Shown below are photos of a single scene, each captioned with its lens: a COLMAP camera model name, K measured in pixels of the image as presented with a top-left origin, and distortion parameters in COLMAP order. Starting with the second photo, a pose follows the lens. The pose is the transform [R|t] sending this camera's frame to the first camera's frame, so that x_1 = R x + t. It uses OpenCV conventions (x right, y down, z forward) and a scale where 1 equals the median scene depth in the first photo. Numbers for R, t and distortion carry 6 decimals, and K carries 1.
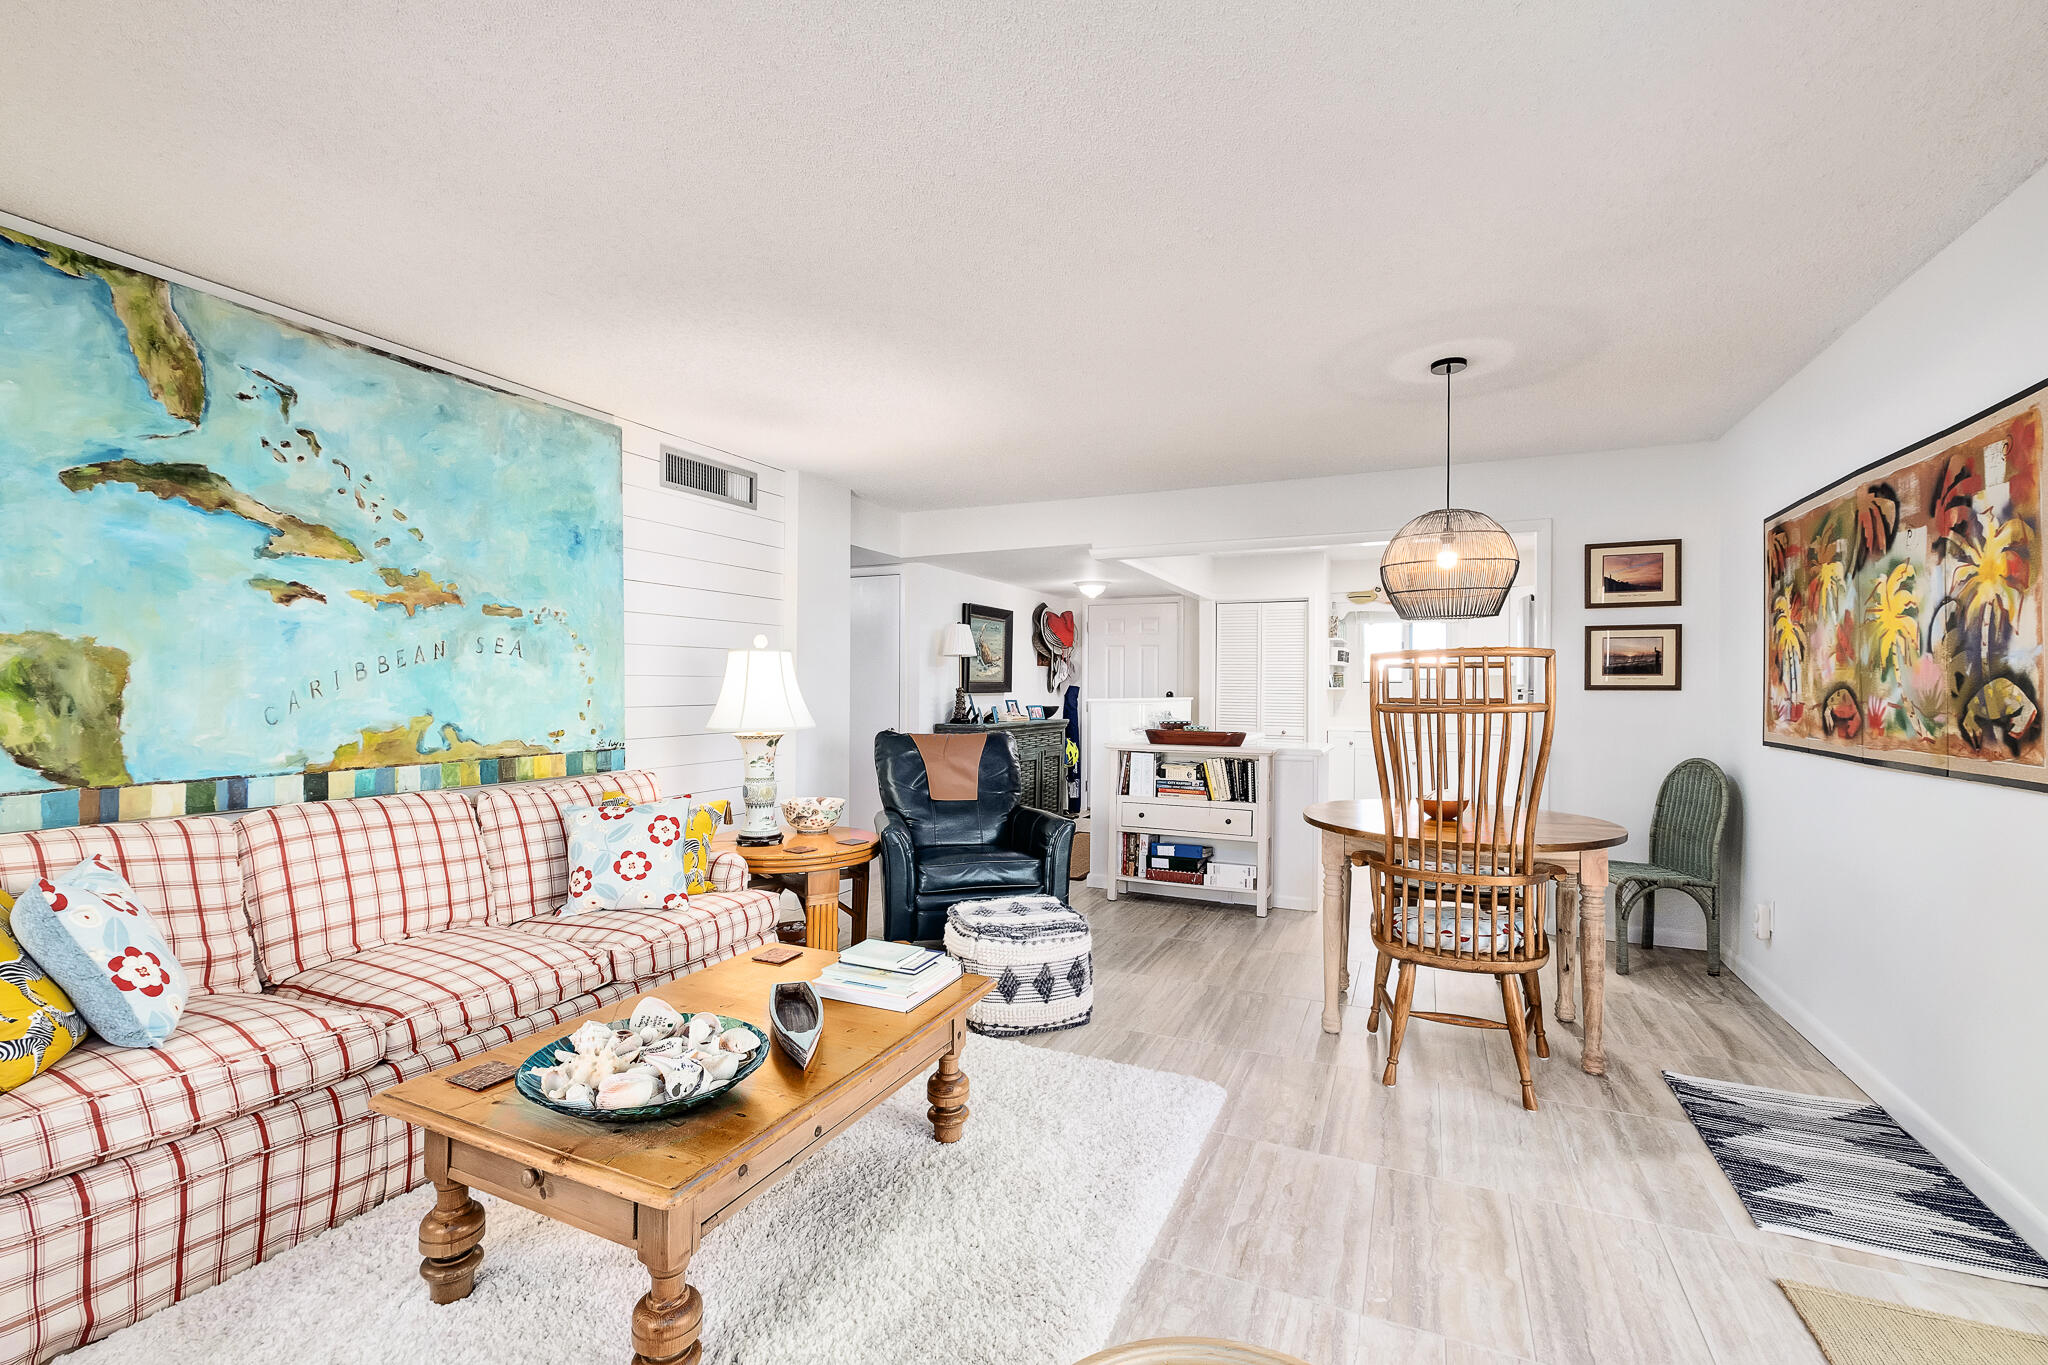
lens RADIAL K [[887.4, 0, 1020.2], [0, 887.4, 682.1], [0, 0, 1]] dist [-0.001534, 0.000468]
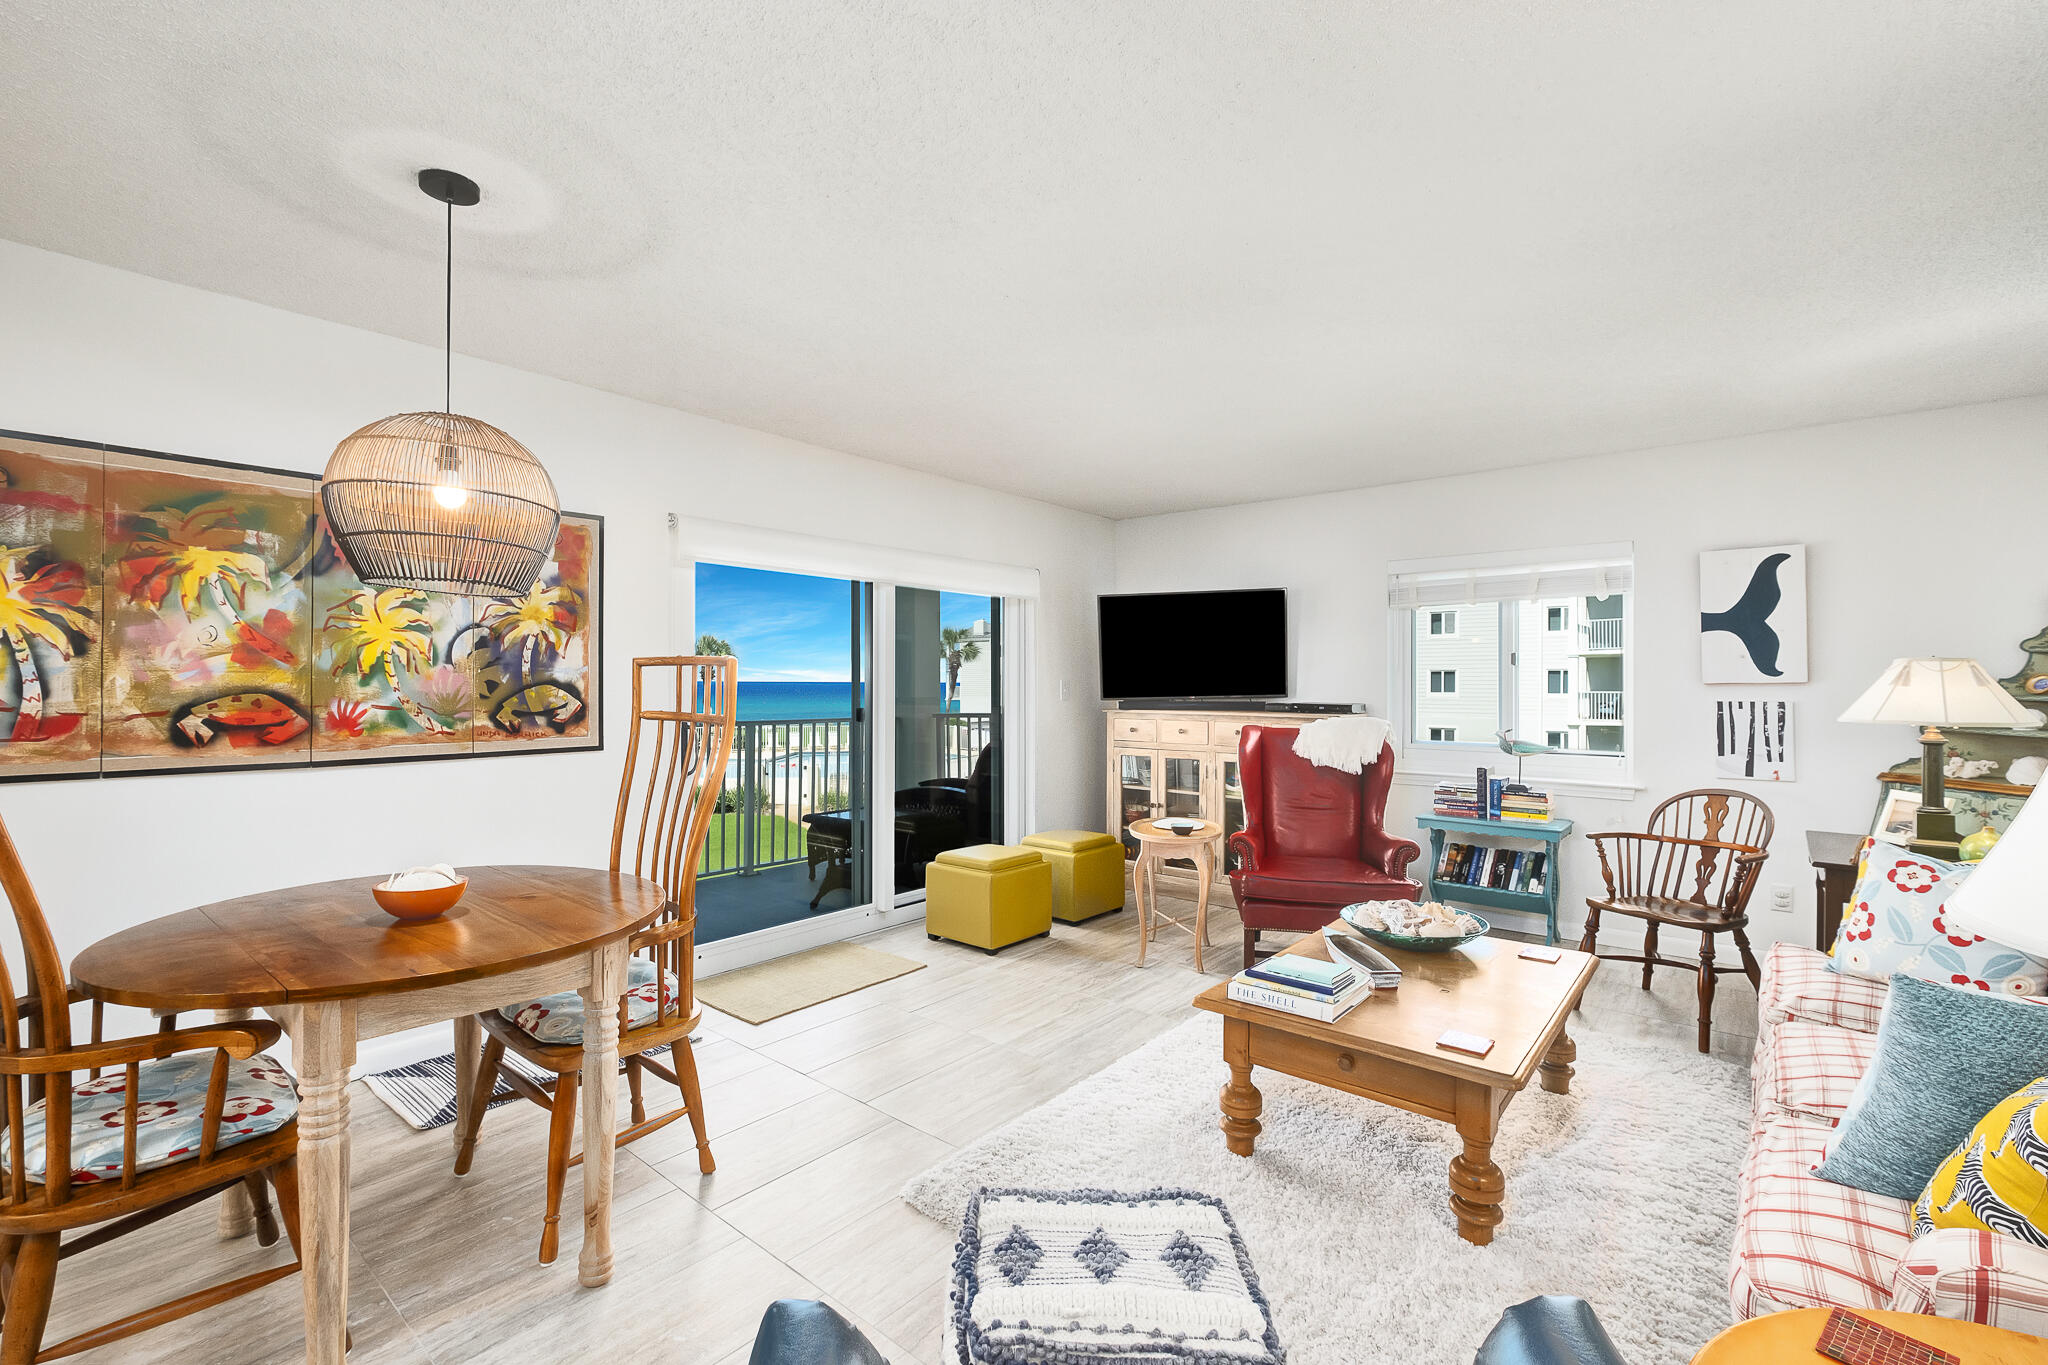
lens RADIAL K [[885.6, 0, 1019.4], [0, 885.6, 686.7], [0, 0, 1]] dist [-0.007401, -0.000301]
pose [[-0.962622, -0.010614, 0.270640, -0.086448], [-0.010670, 0.999942, 0.001265, -0.009147], [-0.270638, -0.001670, -0.962680, 1.657651]]
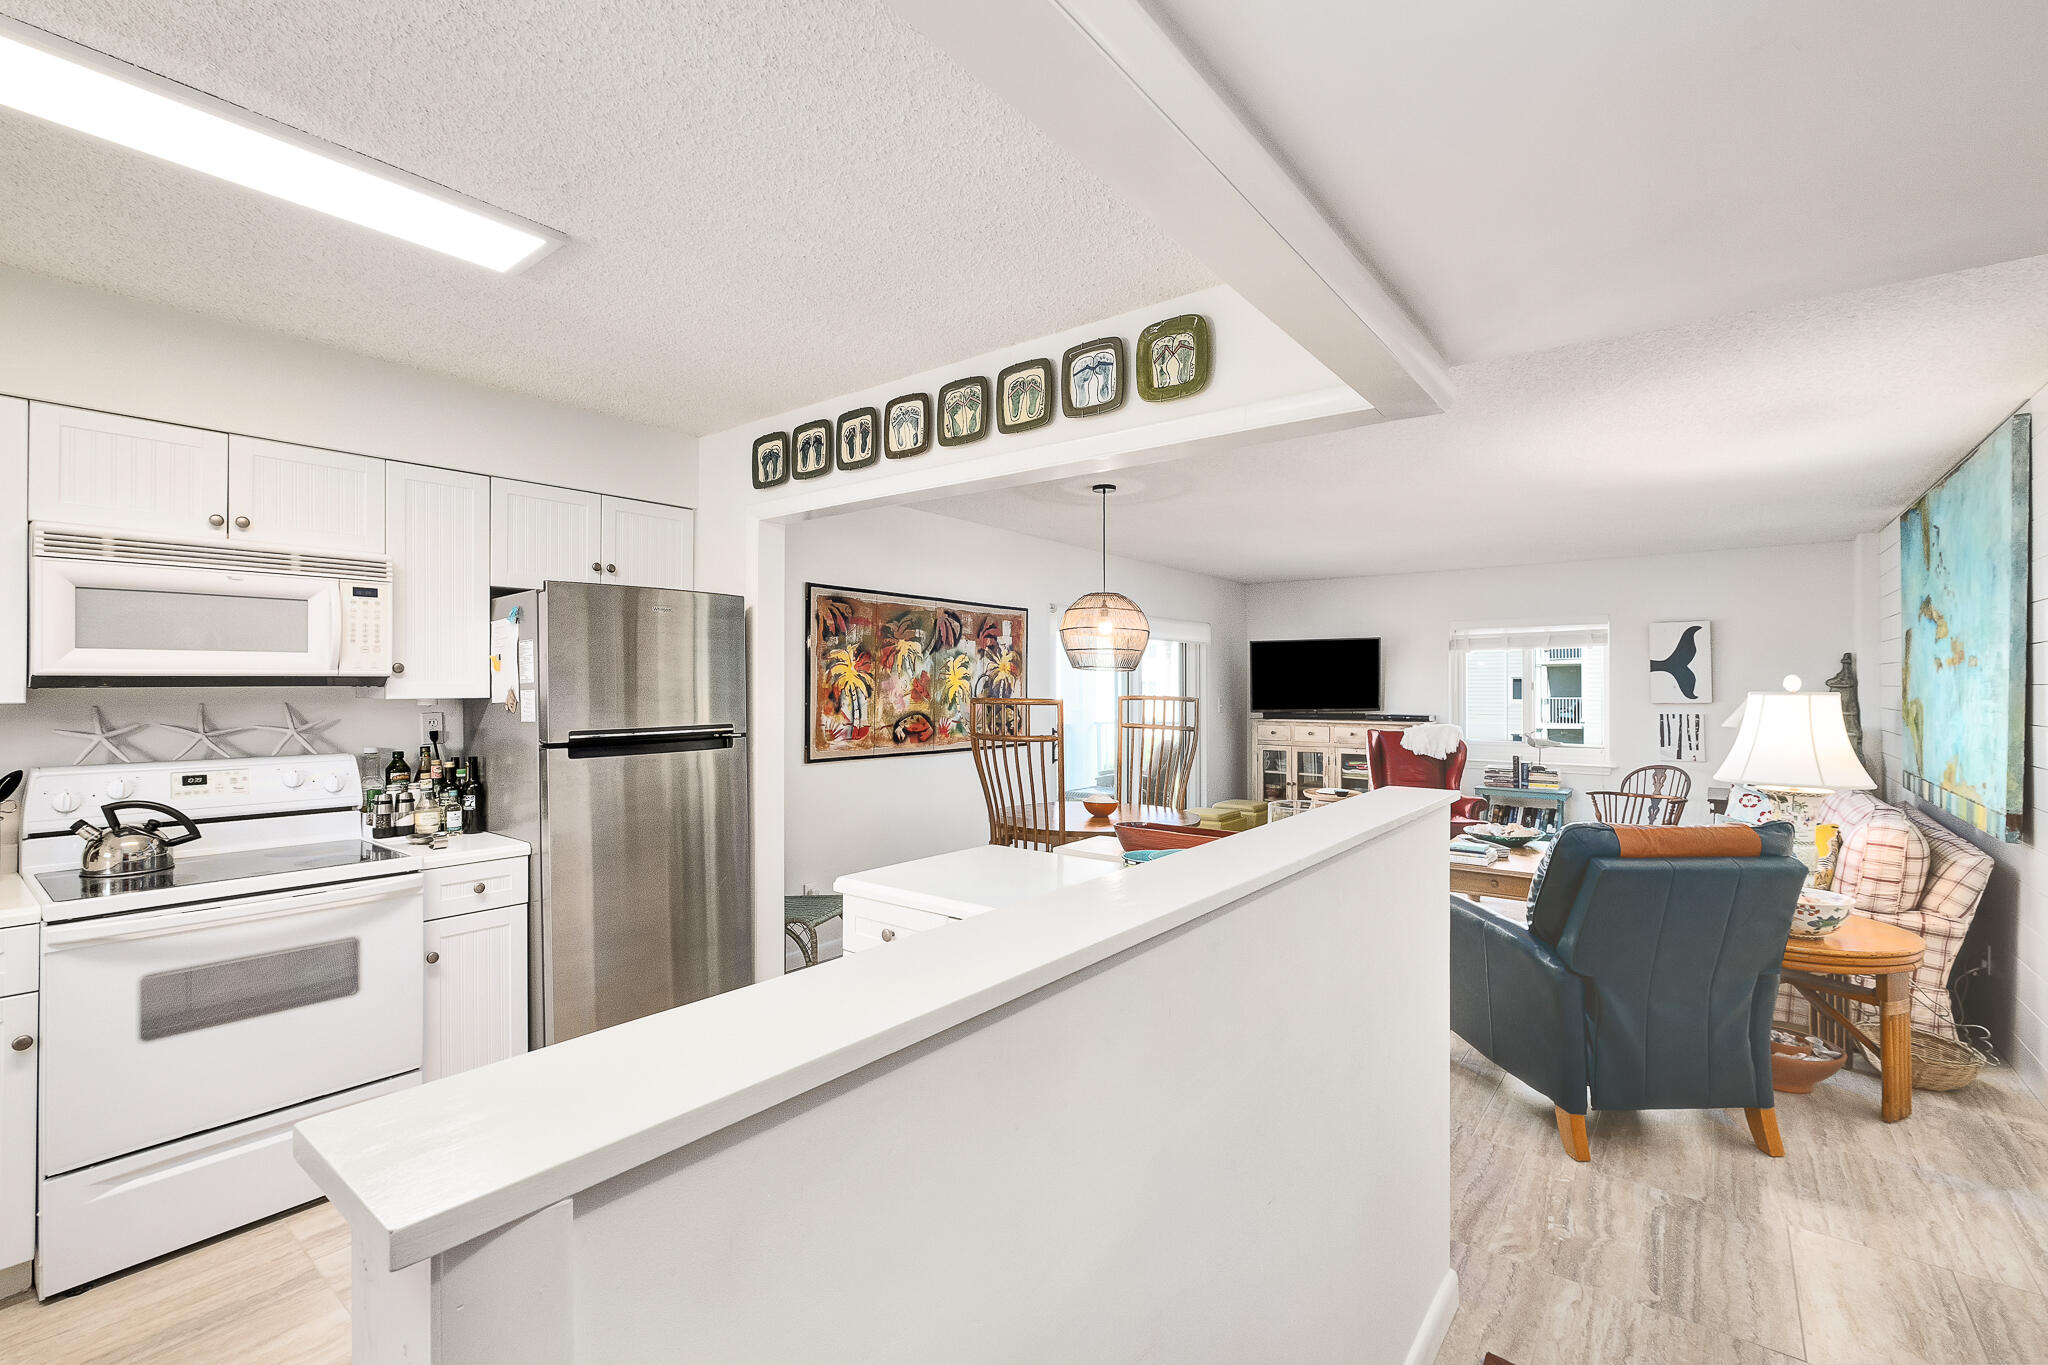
lens RADIAL K [[885.6, 0, 1019.4], [0, 885.6, 686.7], [0, 0, 1]] dist [-0.007401, -0.000301]
pose [[-0.972138, -0.007308, 0.234294, 0.316280], [-0.008721, 0.999949, -0.004996, -0.041056], [-0.234246, -0.006900, -0.972153, 2.651129]]
